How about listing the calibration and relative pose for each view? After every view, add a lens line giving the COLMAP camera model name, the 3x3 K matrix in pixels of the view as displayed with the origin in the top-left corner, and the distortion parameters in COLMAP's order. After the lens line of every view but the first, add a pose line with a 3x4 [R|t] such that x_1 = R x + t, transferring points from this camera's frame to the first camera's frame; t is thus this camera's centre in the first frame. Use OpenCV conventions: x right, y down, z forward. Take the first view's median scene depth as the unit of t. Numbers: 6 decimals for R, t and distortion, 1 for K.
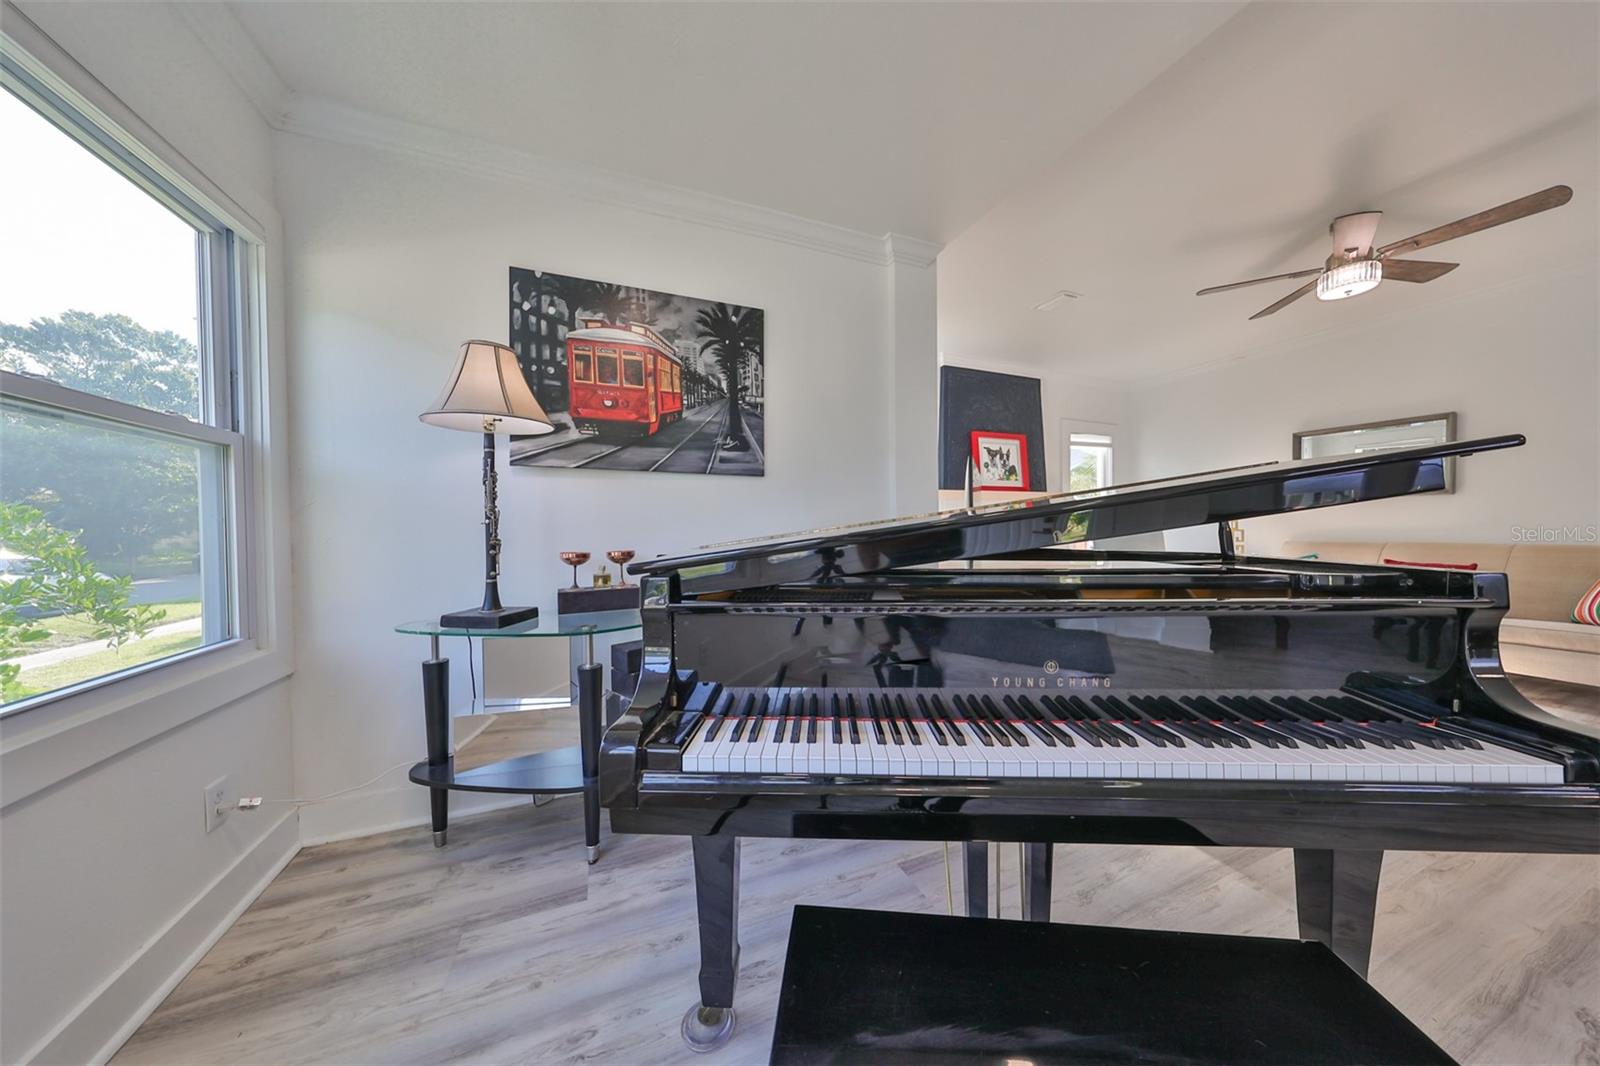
lens RADIAL K [[487.9, 0, 798.6], [0, 487.9, 537.4], [0, 0, 1]] dist [-0.002899, -0.000002]
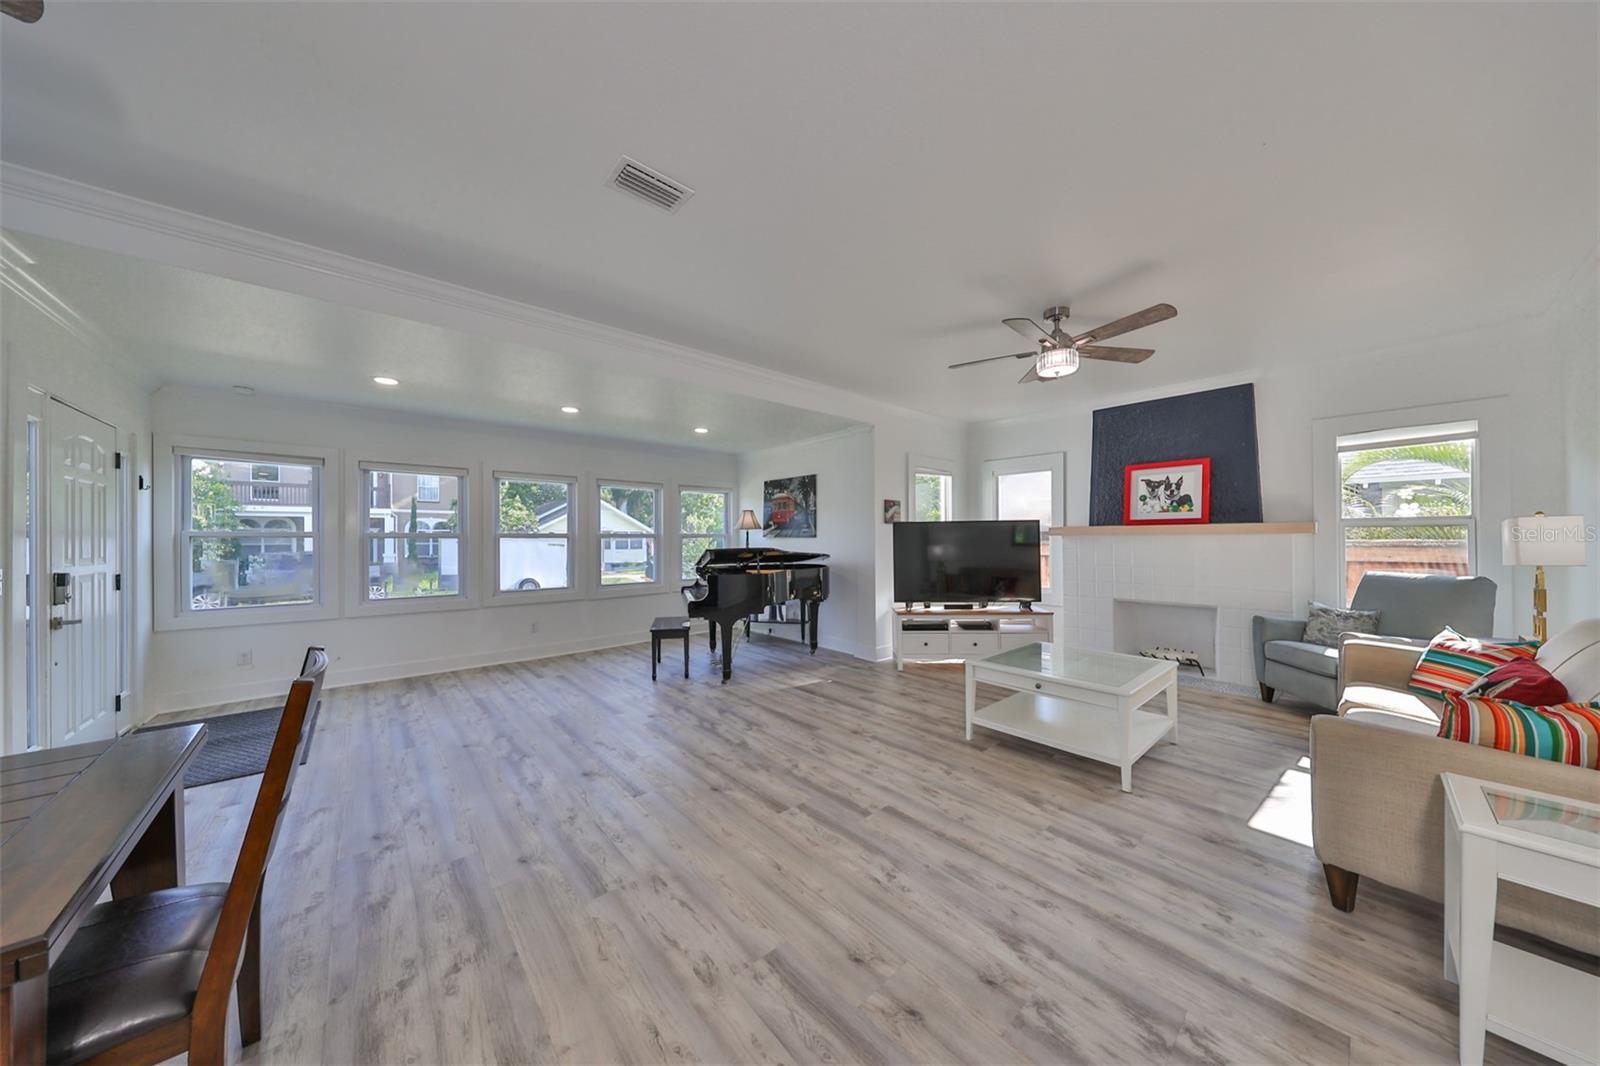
lens RADIAL K [[501.1, 0, 805.1], [0, 501.1, 539.6], [0, 0, 1]] dist [-0.000464, -0.000048]
pose [[0.328857, 0.015378, -0.944254, 2.182149], [-0.016650, 0.999806, 0.010484, -0.125618], [0.944233, 0.012274, 0.329050, 0.058496]]
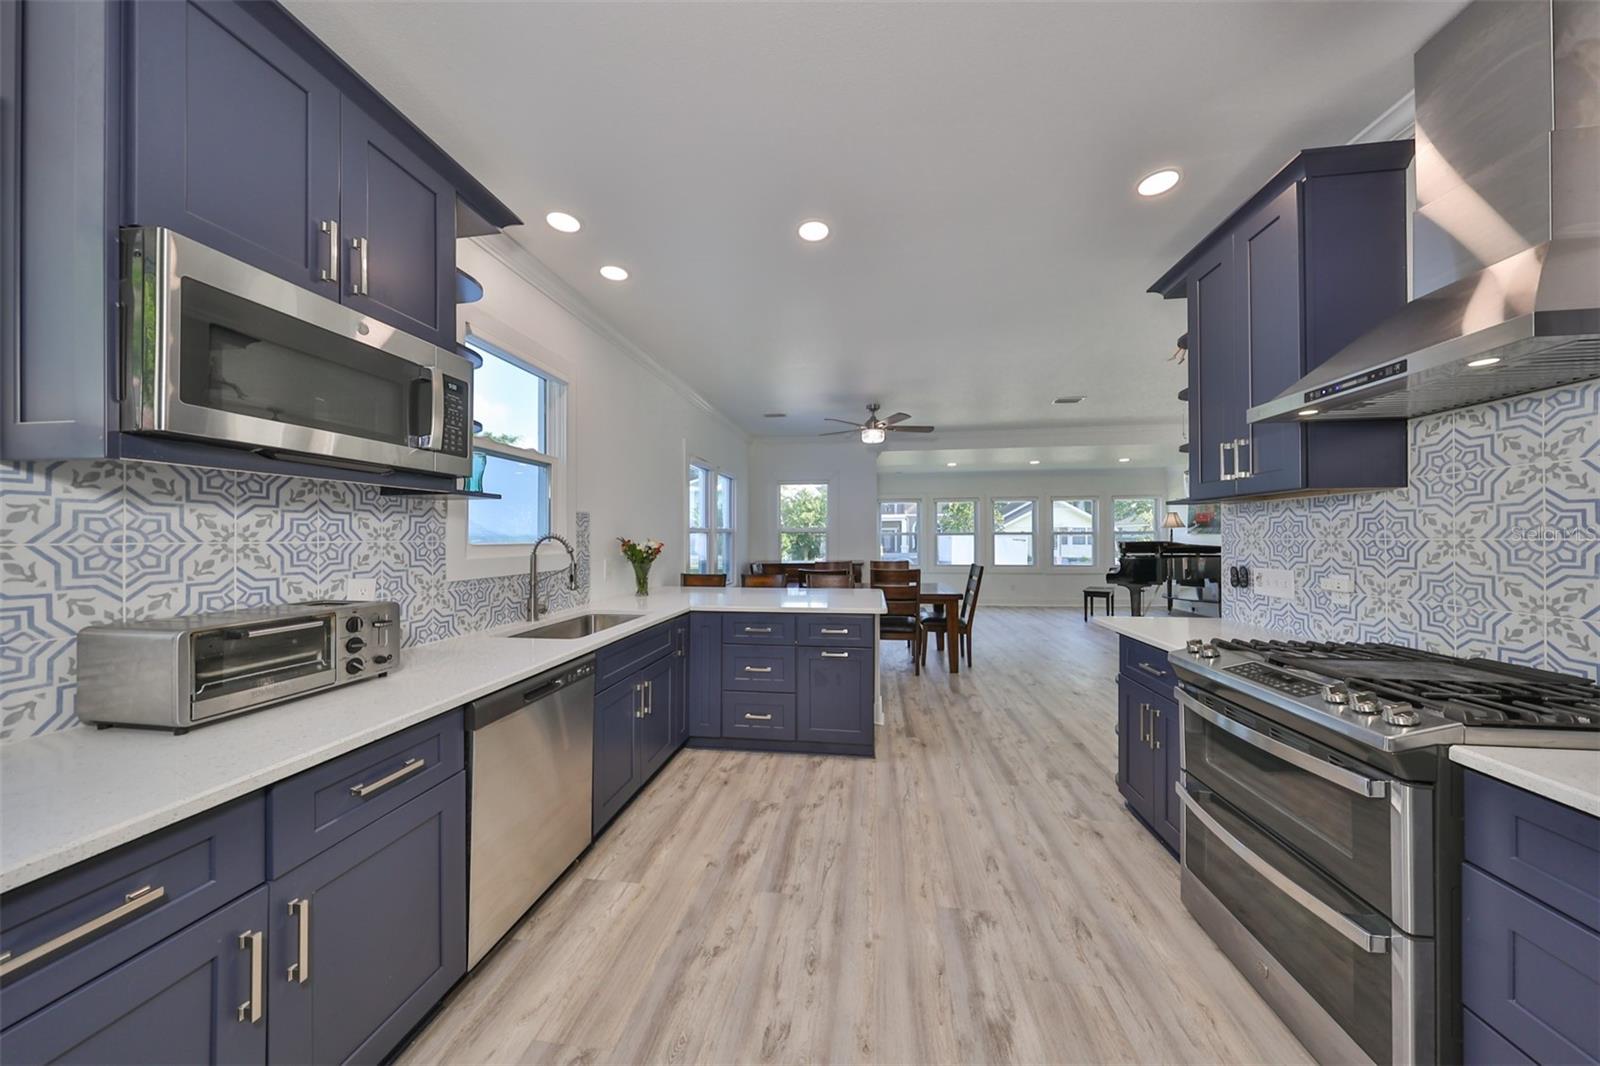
lens RADIAL K [[491.8, 0, 811.0], [0, 491.8, 539.4], [0, 0, 1]] dist [-0.000516, -0.000029]
pose [[-0.496841, 0.022219, -0.867557, 3.680212], [-0.002451, 0.999632, 0.027006, -0.150816], [0.867838, 0.015544, -0.496604, 0.175286]]
